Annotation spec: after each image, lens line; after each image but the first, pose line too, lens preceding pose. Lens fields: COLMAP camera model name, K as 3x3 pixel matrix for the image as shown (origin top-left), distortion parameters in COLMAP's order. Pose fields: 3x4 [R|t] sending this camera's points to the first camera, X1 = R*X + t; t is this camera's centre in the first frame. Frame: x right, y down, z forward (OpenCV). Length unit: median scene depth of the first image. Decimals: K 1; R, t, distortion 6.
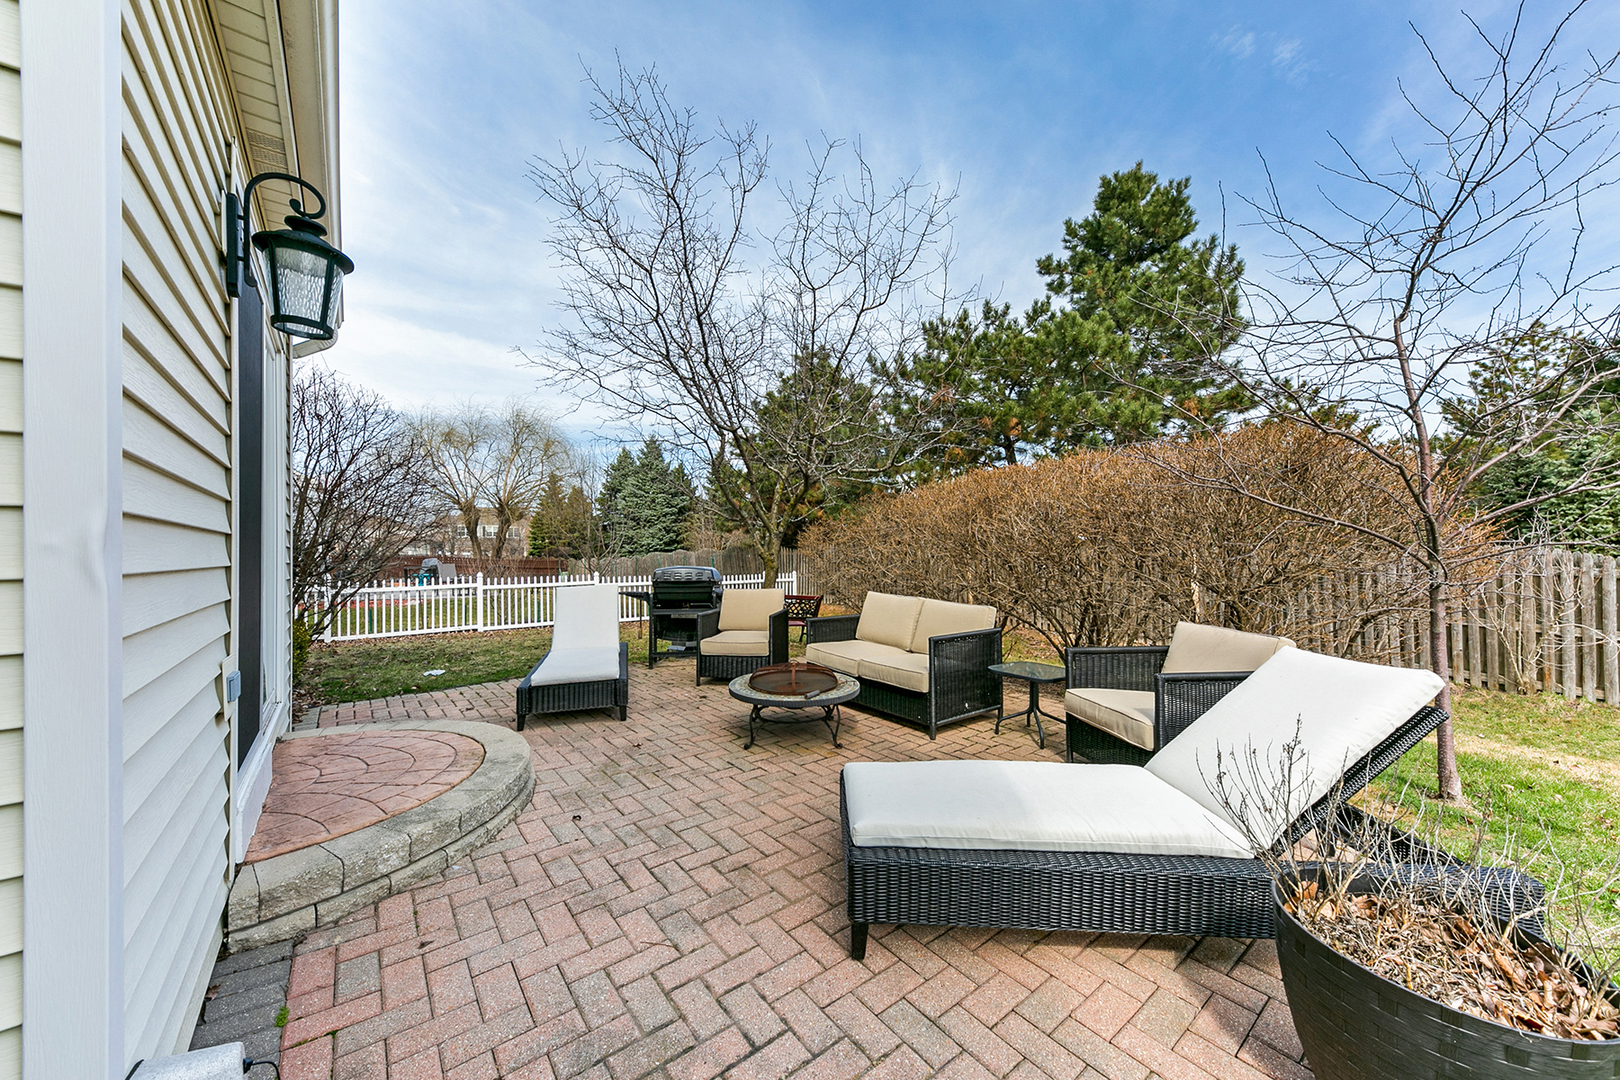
lens RADIAL K [[569.2, 0, 809.0], [0, 569.2, 546.0], [0, 0, 1]] dist [0.032752, -0.009039]
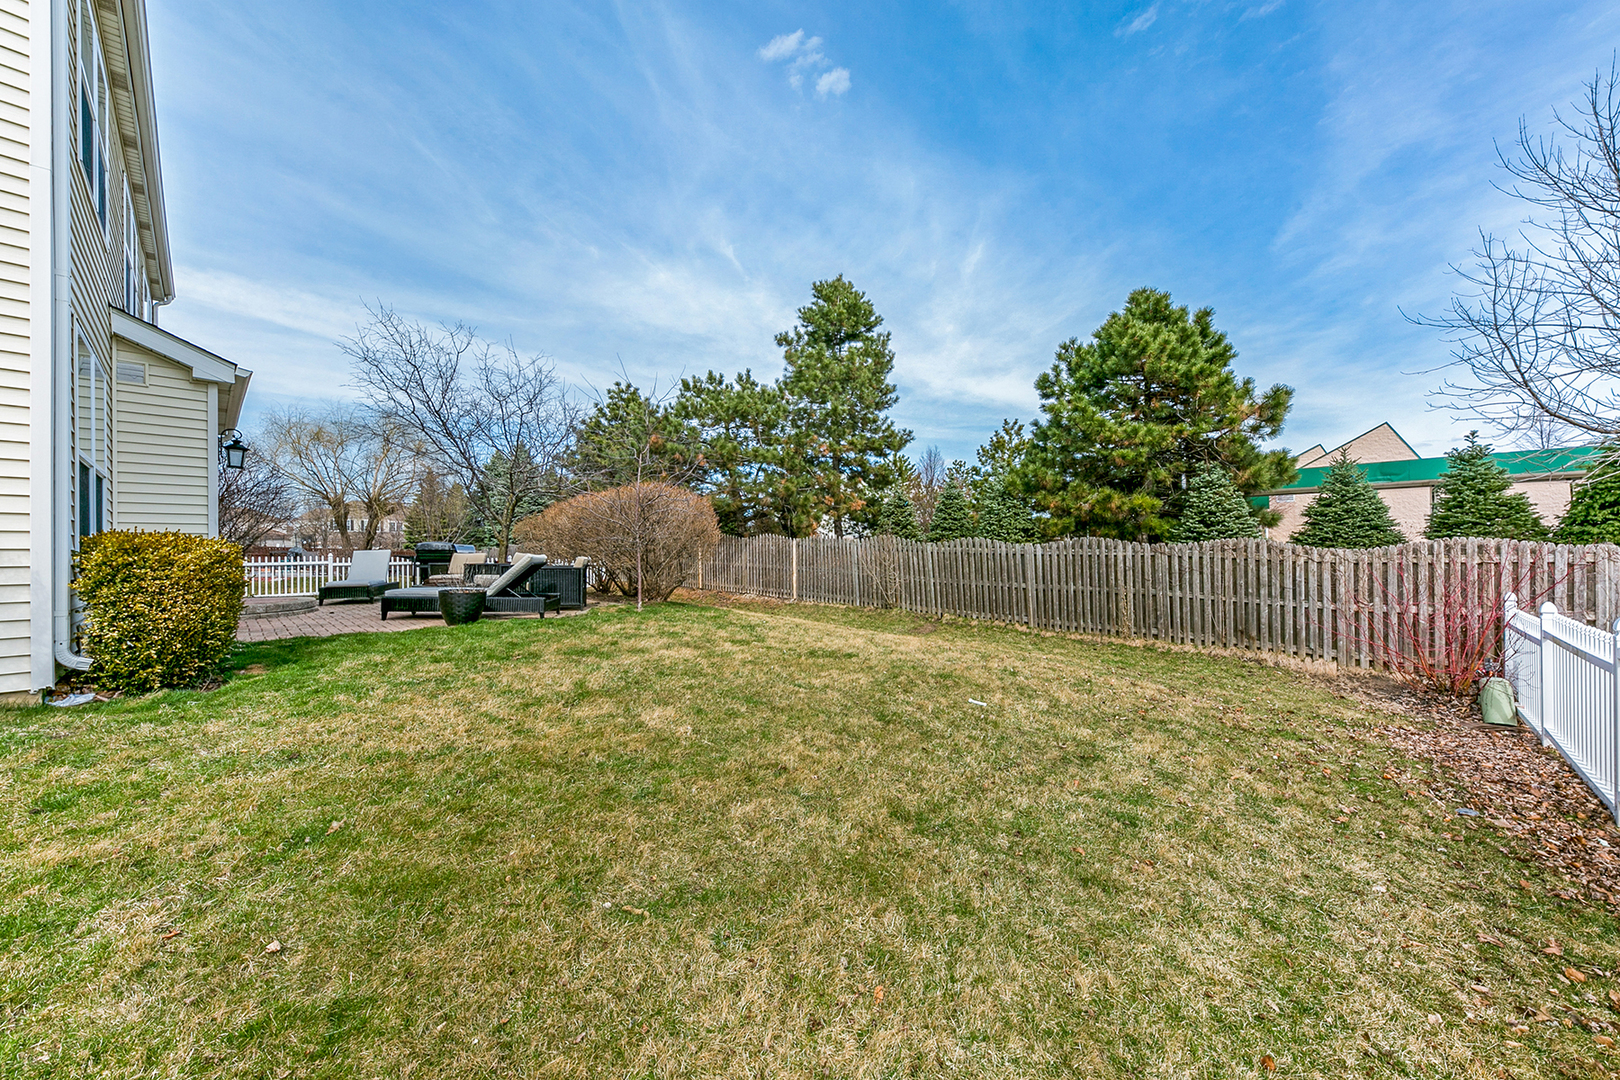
lens RADIAL K [[569.2, 0, 809.0], [0, 569.2, 546.0], [0, 0, 1]] dist [0.032752, -0.009039]
pose [[0.990997, 0.002403, 0.133865, 0.311232], [-0.002917, 0.999989, 0.003642, 0.017088], [-0.133855, -0.004000, 0.990993, -0.435543]]
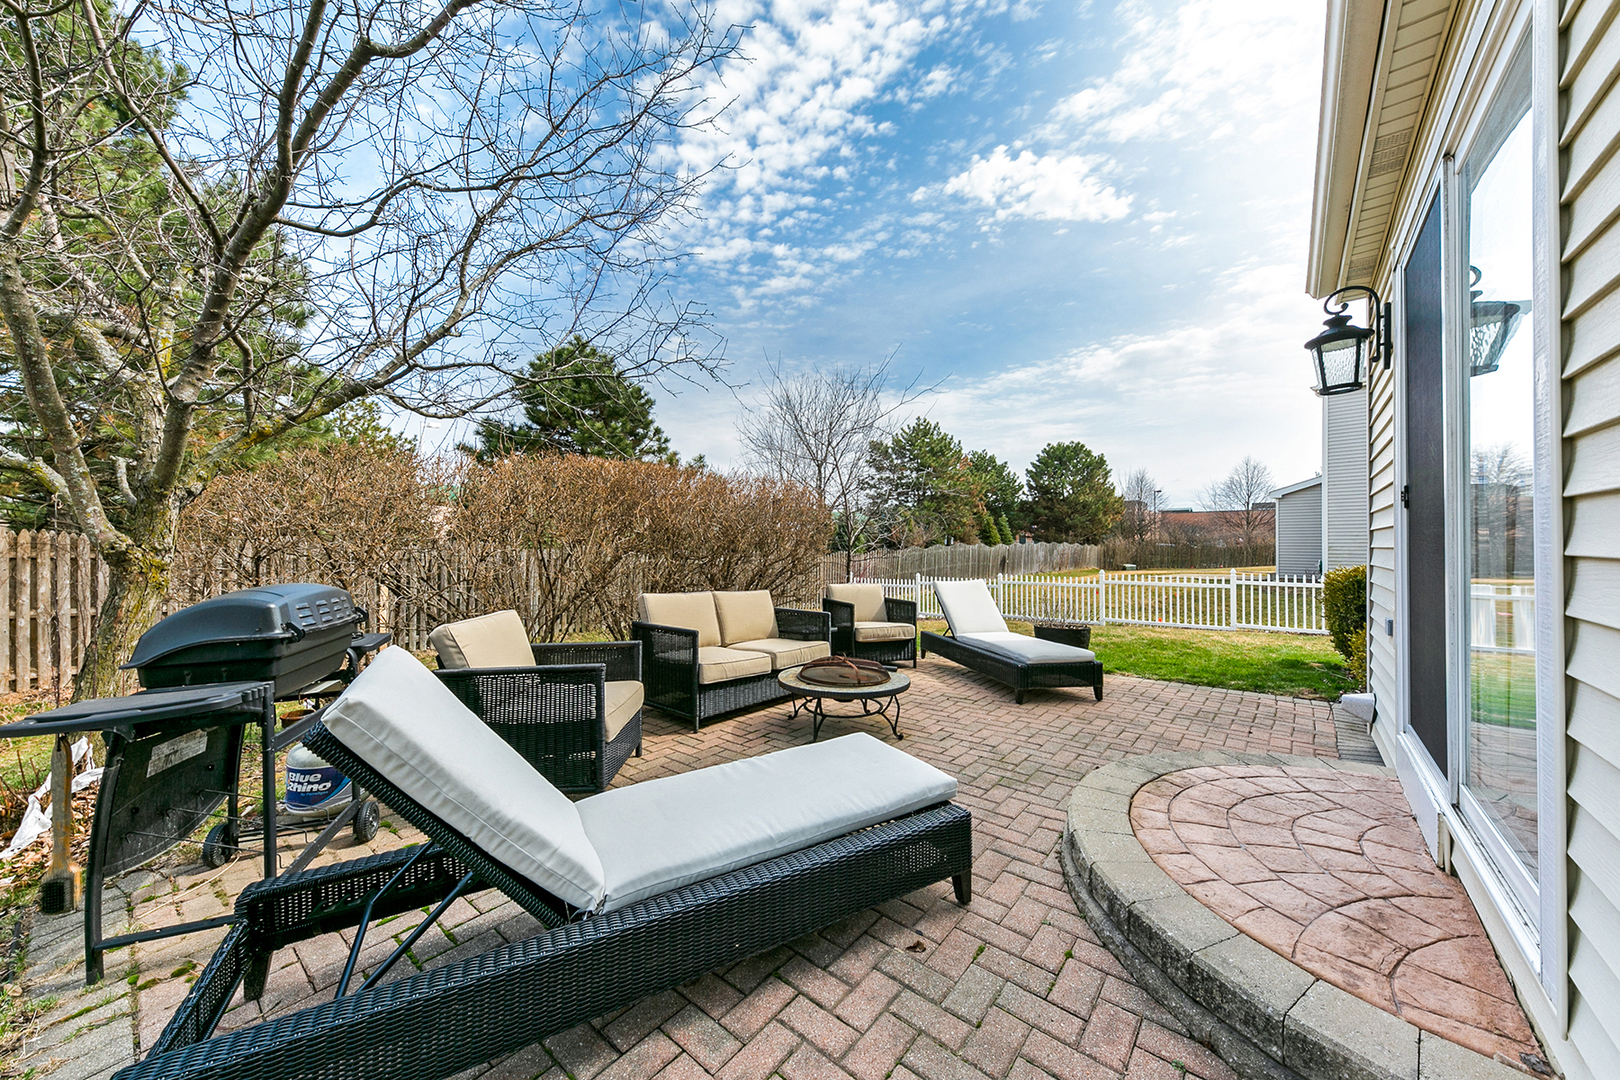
lens RADIAL K [[569.2, 0, 809.0], [0, 569.2, 546.0], [0, 0, 1]] dist [0.032752, -0.009039]
pose [[-0.195155, 0.005071, 0.980759, -0.256891], [-0.005835, 0.999963, -0.006332, 0.005519], [-0.980755, -0.006959, -0.195119, 0.327173]]
